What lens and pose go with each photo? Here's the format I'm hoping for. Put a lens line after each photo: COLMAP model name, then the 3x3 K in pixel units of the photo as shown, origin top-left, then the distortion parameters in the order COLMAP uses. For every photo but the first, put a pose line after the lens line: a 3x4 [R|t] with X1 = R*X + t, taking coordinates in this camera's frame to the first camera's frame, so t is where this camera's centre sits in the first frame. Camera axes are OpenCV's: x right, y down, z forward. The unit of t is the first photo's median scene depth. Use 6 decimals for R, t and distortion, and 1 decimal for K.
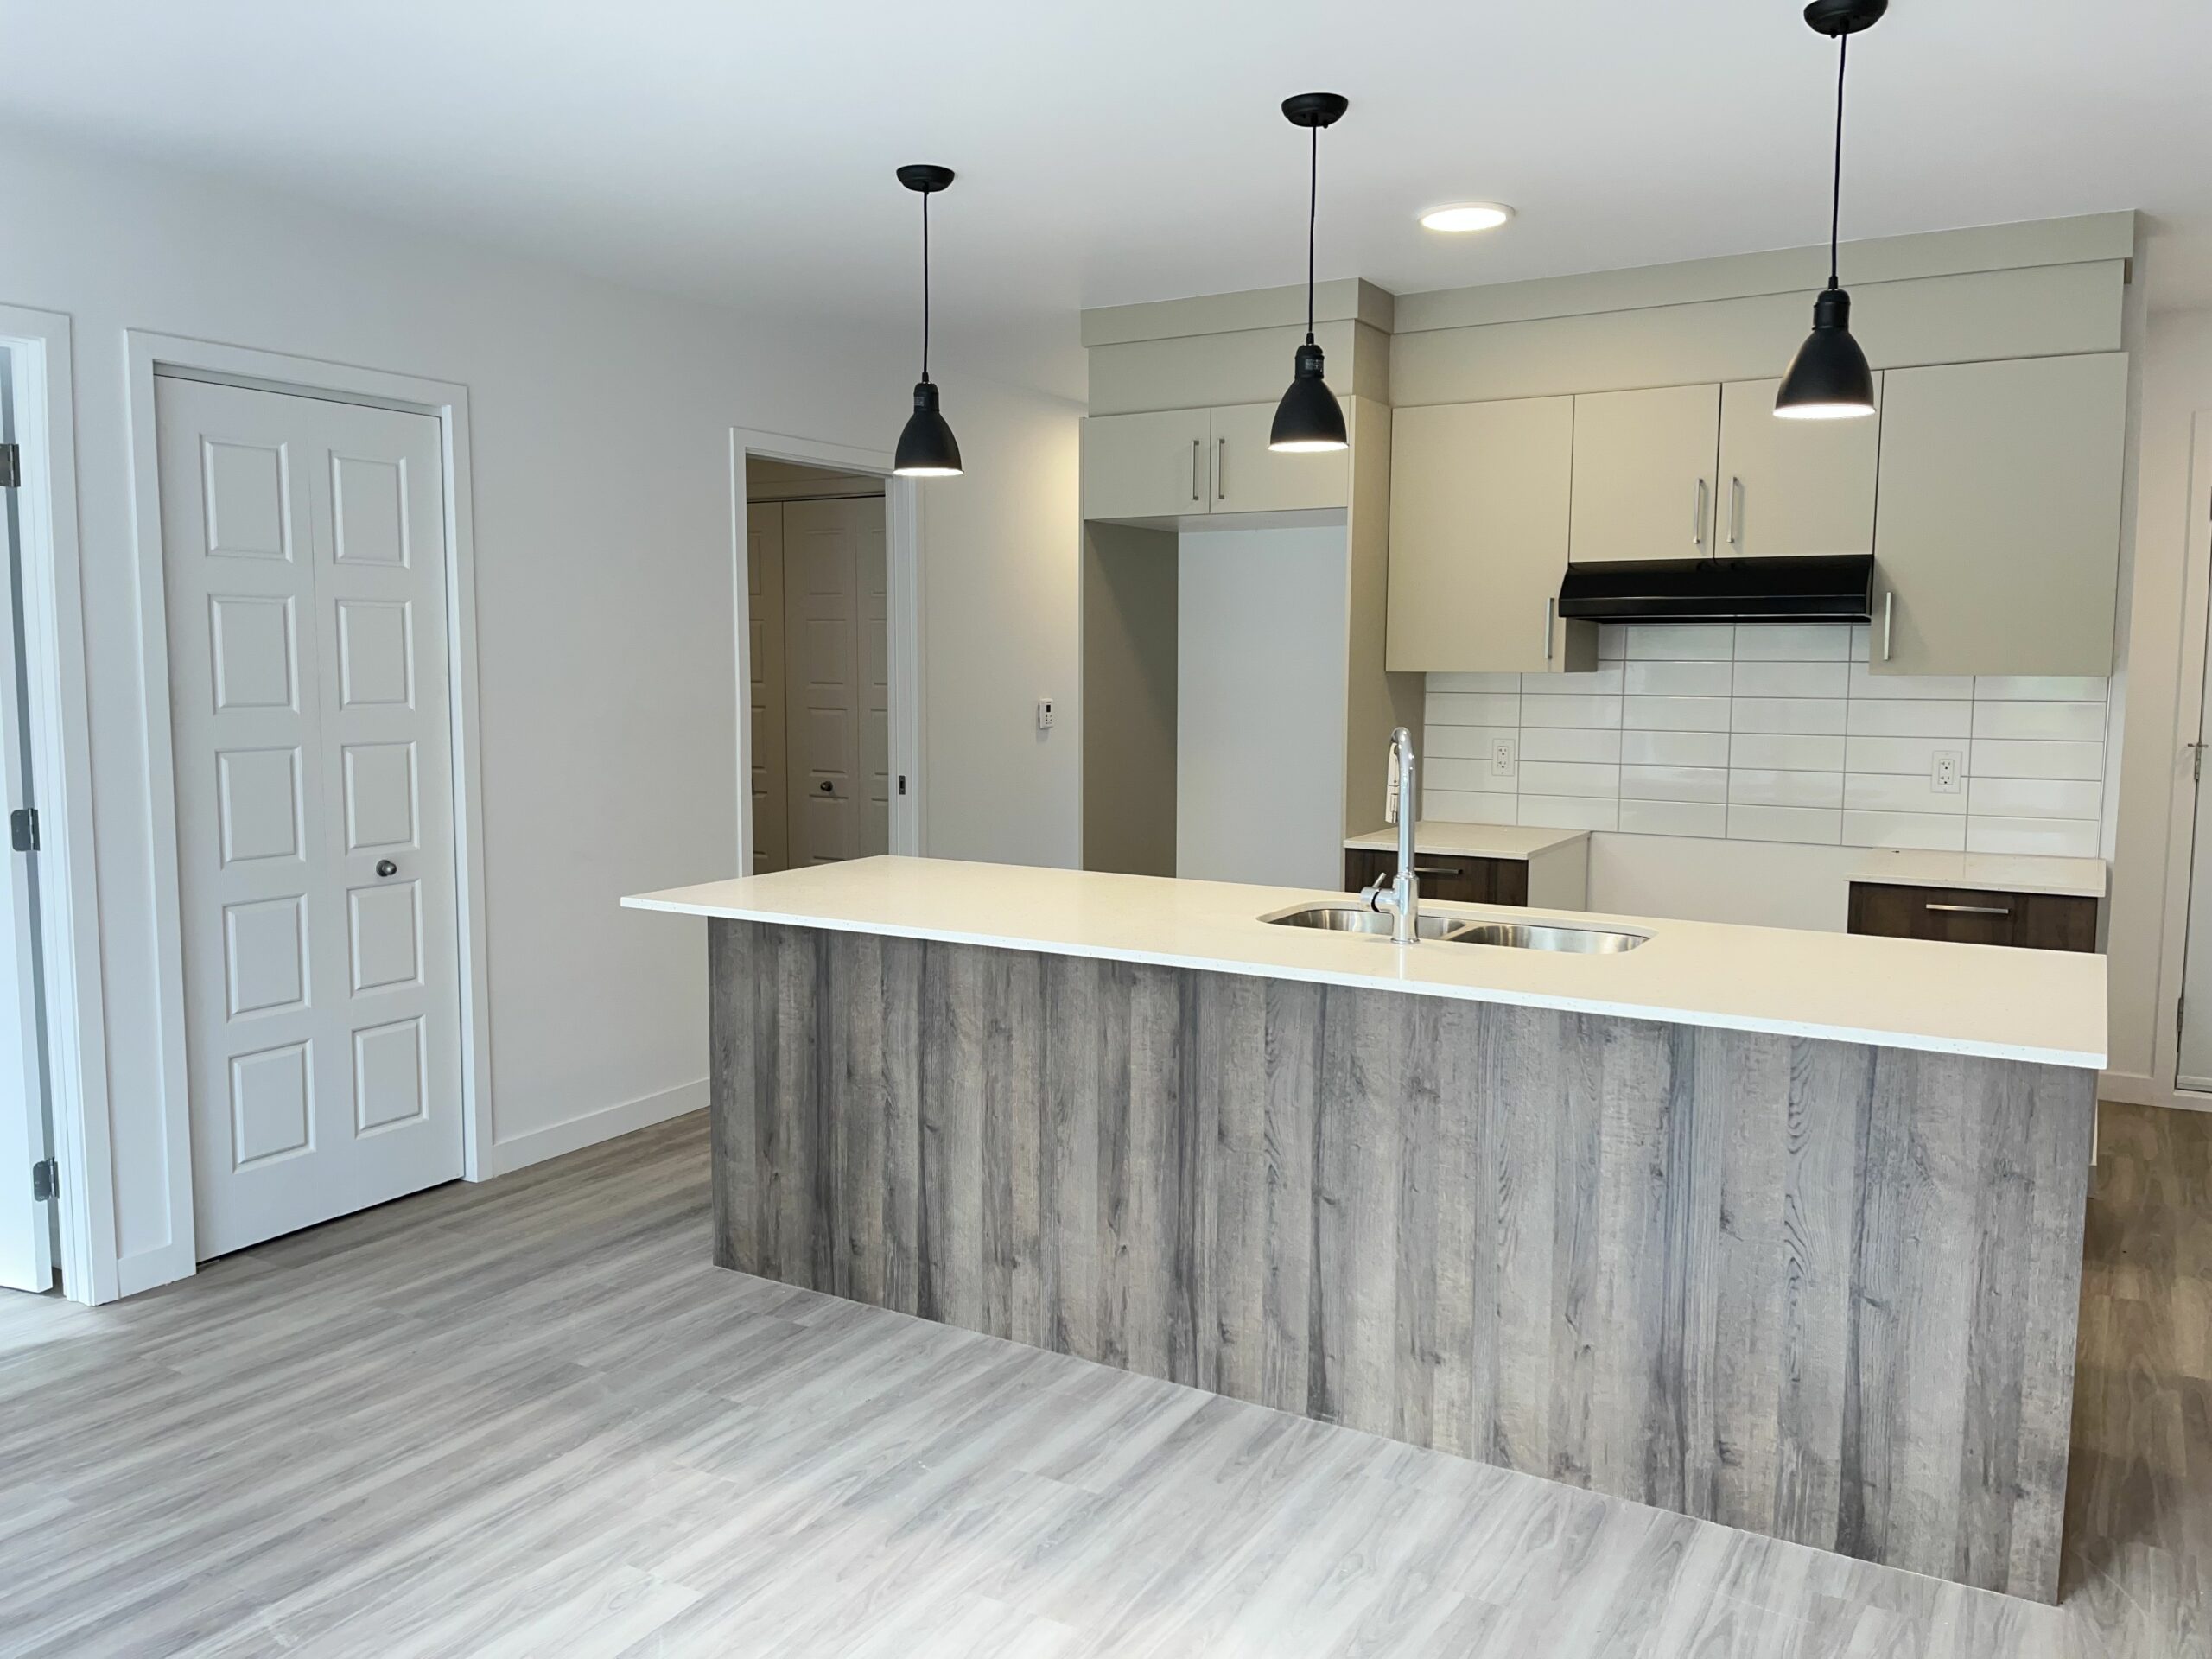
lens RADIAL K [[1656.1, 0, 1121.3], [0, 1656.1, 823.7], [0, 0, 1]] dist [0.053226, -0.064836]
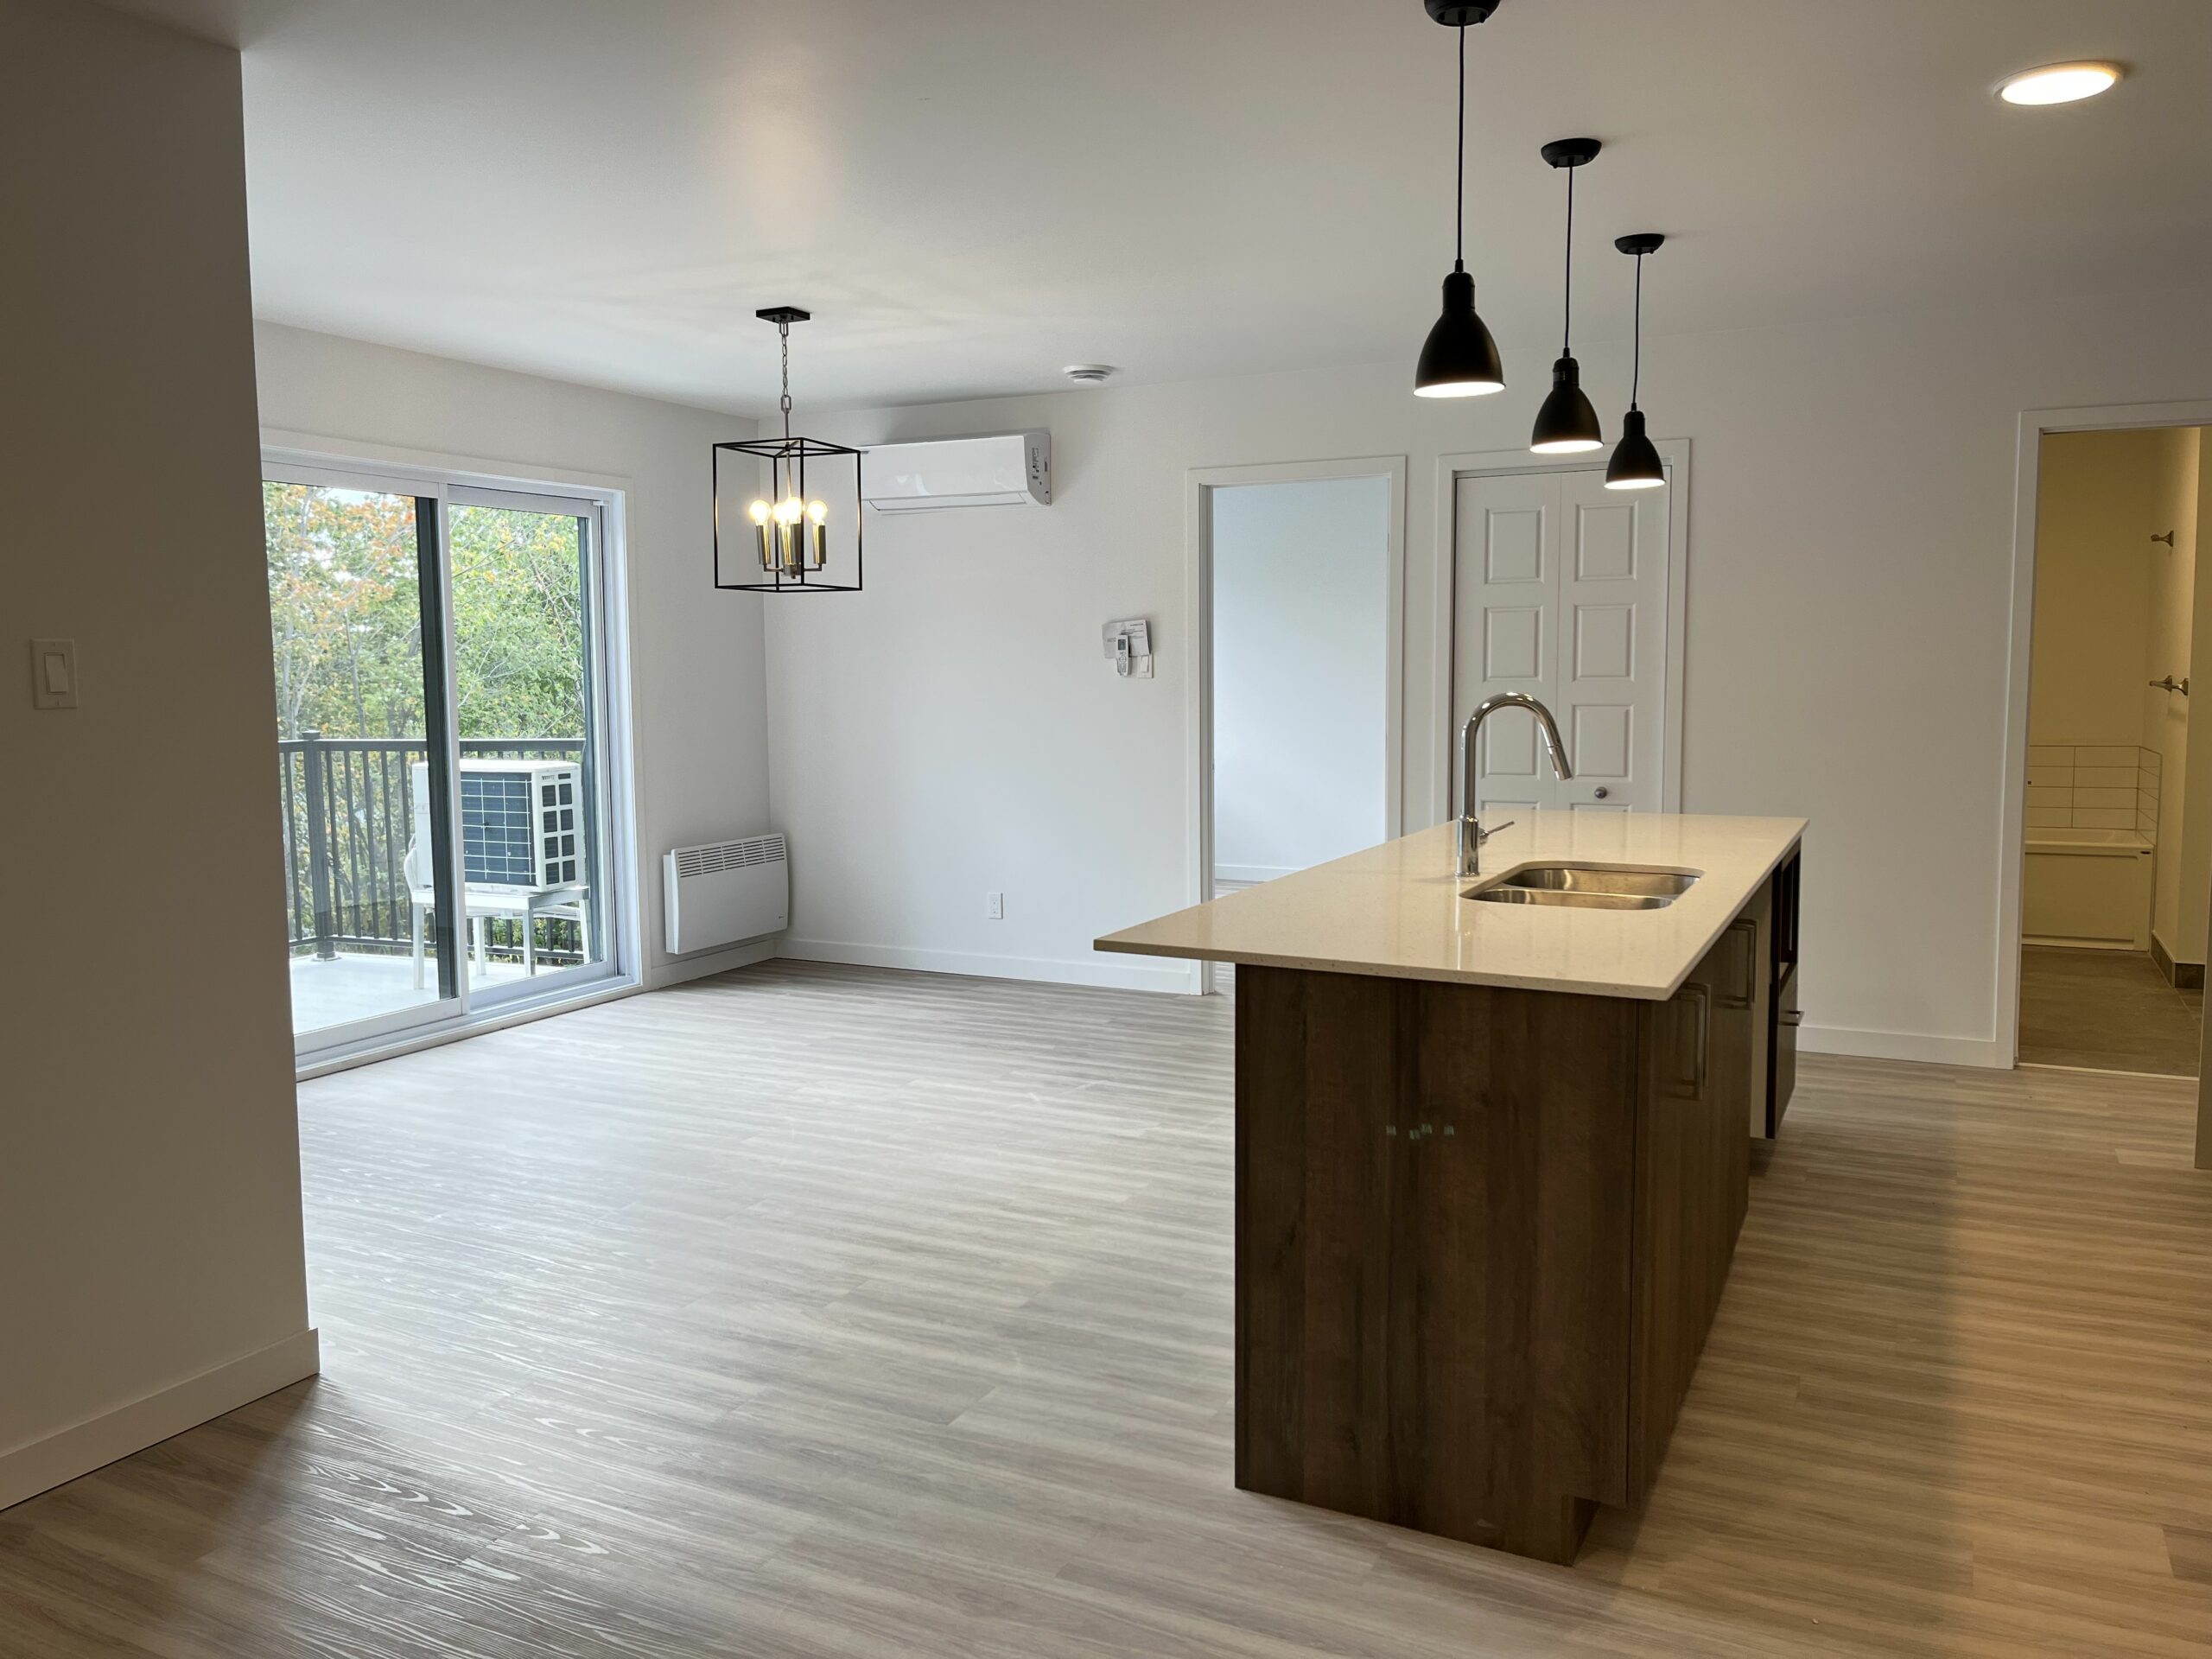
lens RADIAL K [[1656.1, 0, 1110.6], [0, 1656.1, 830.5], [0, 0, 1]] dist [0.053226, -0.064836]
pose [[0.077244, 0.096198, -0.992360, 1.175440], [-0.087555, 0.992143, 0.089362, -0.038588], [0.993160, 0.079984, 0.085060, 0.577812]]
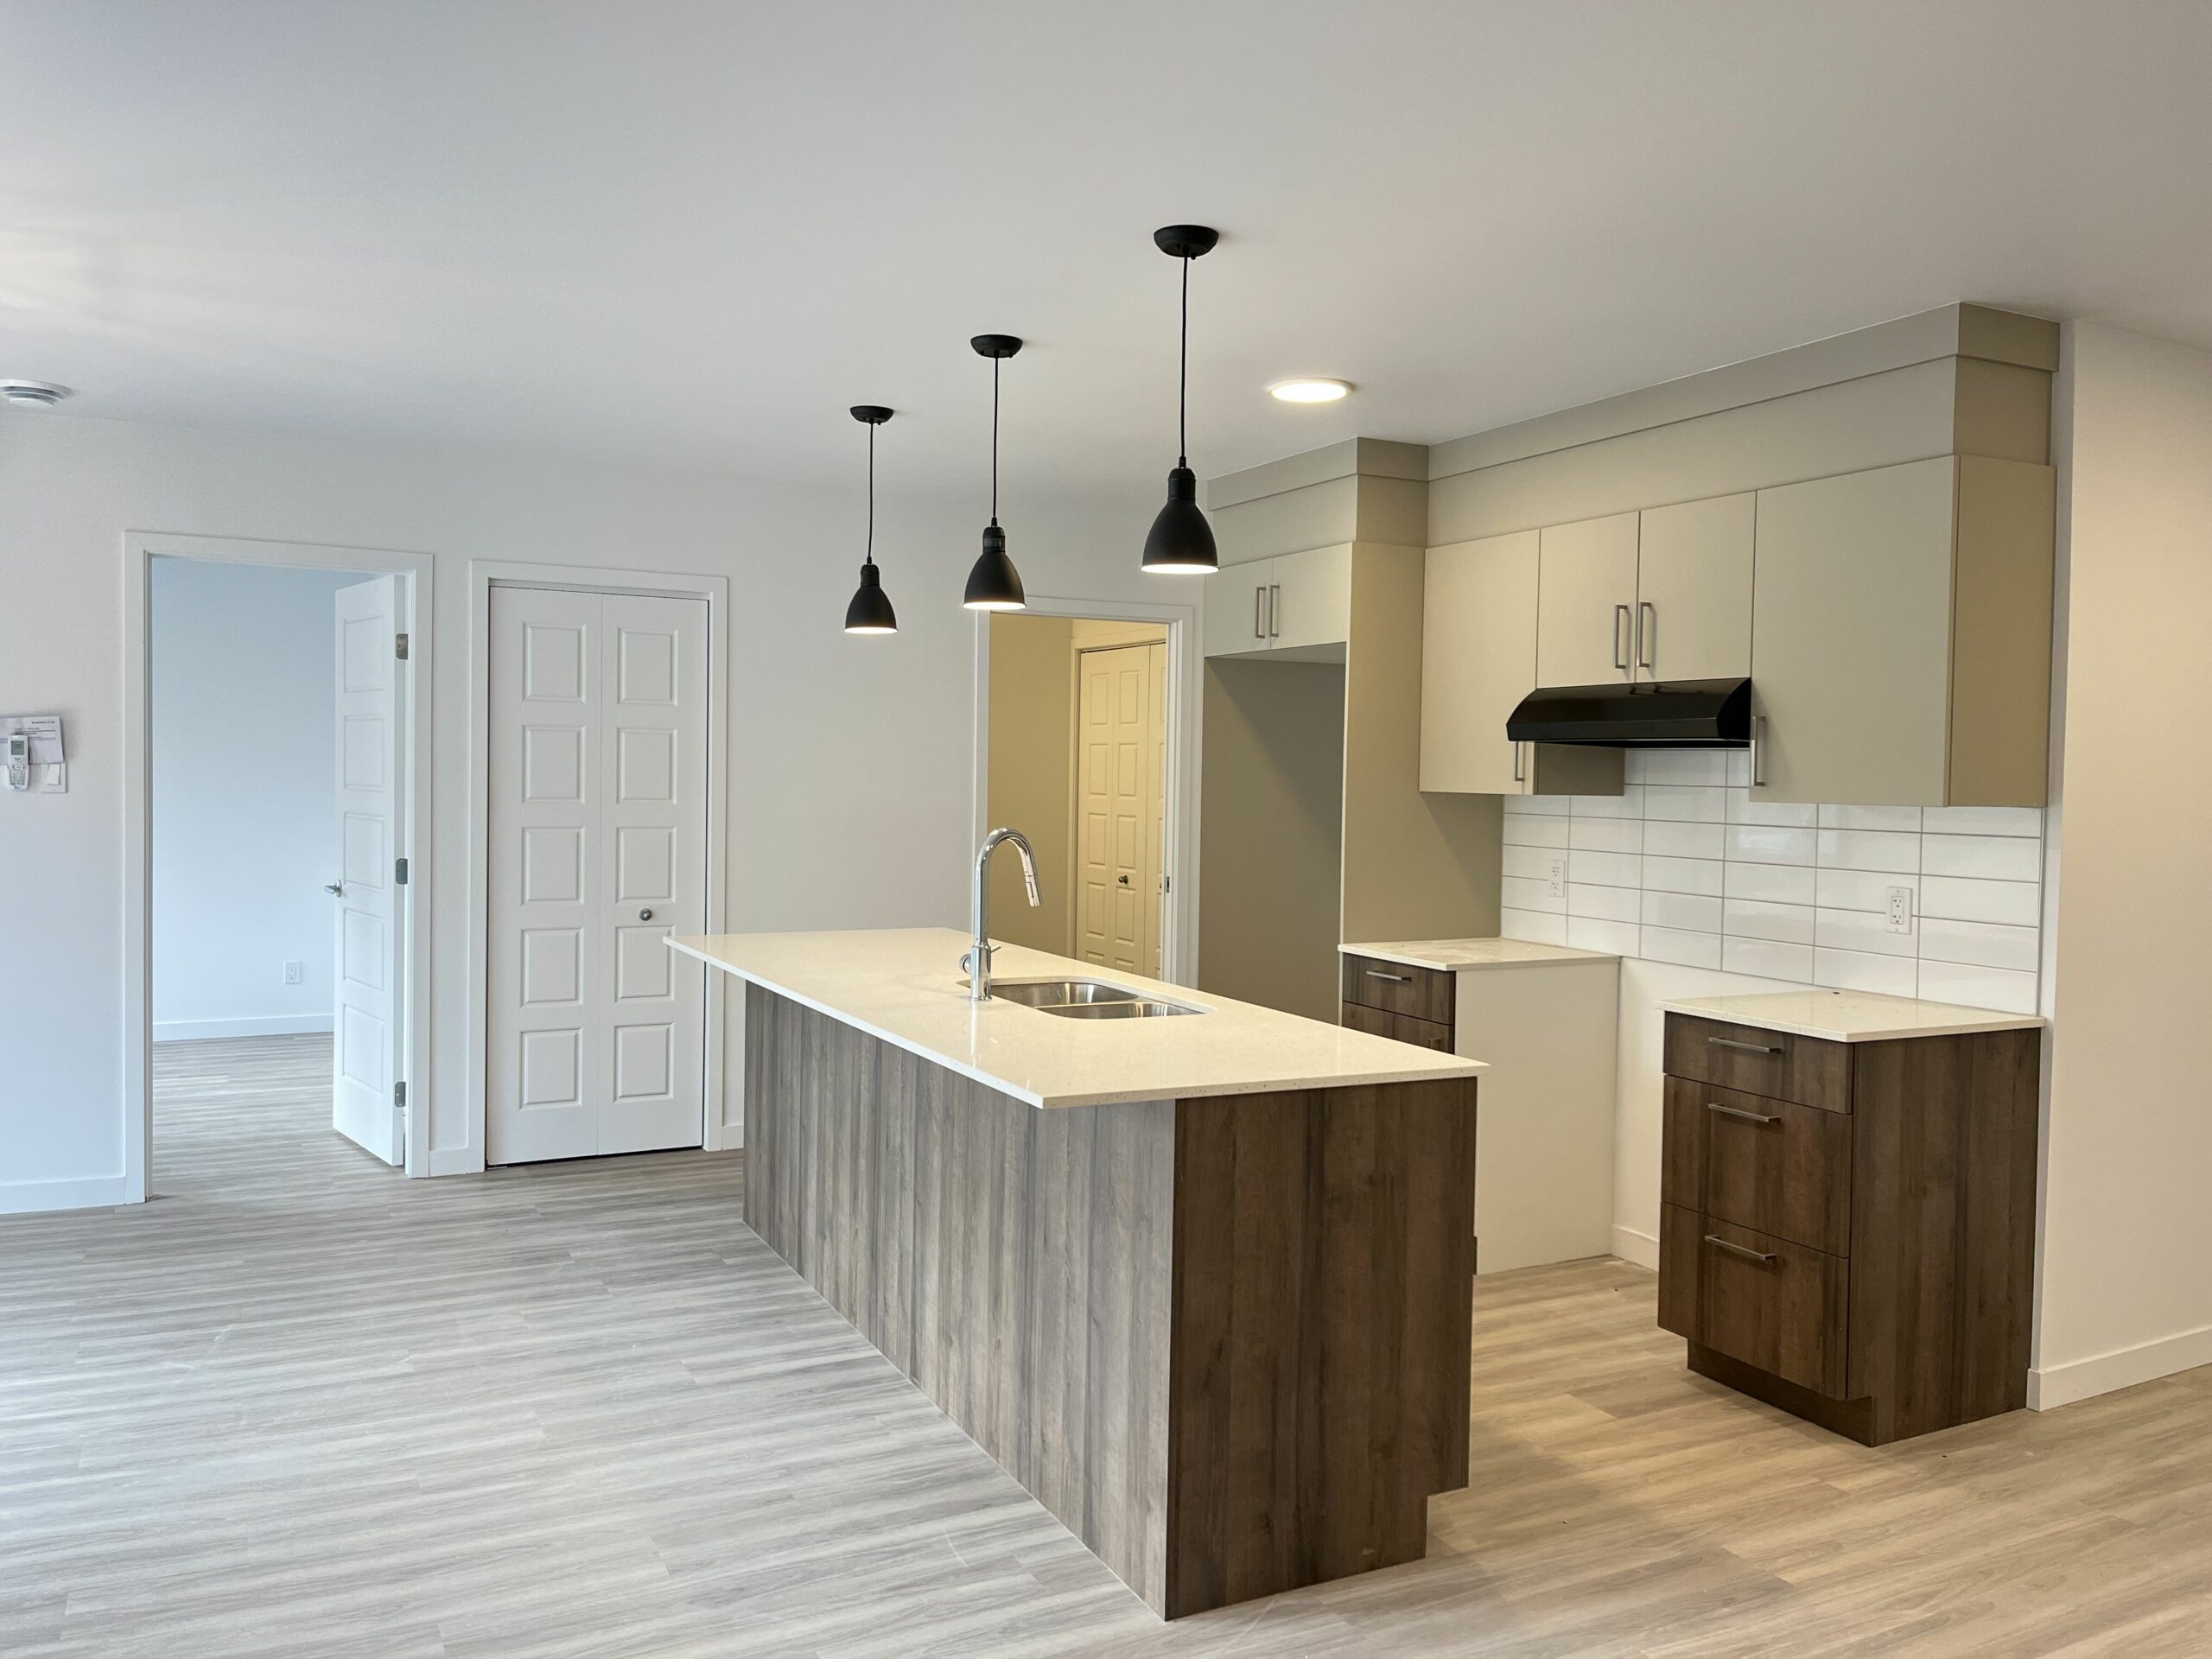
lens RADIAL K [[1656.1, 0, 1119.3], [0, 1656.1, 827.6], [0, 0, 1]] dist [0.053226, -0.064836]
pose [[0.851228, 0.028765, -0.524008, 0.807867], [-0.066550, 0.996352, -0.053413, 0.001526], [0.520560, 0.080340, 0.850037, -0.007304]]
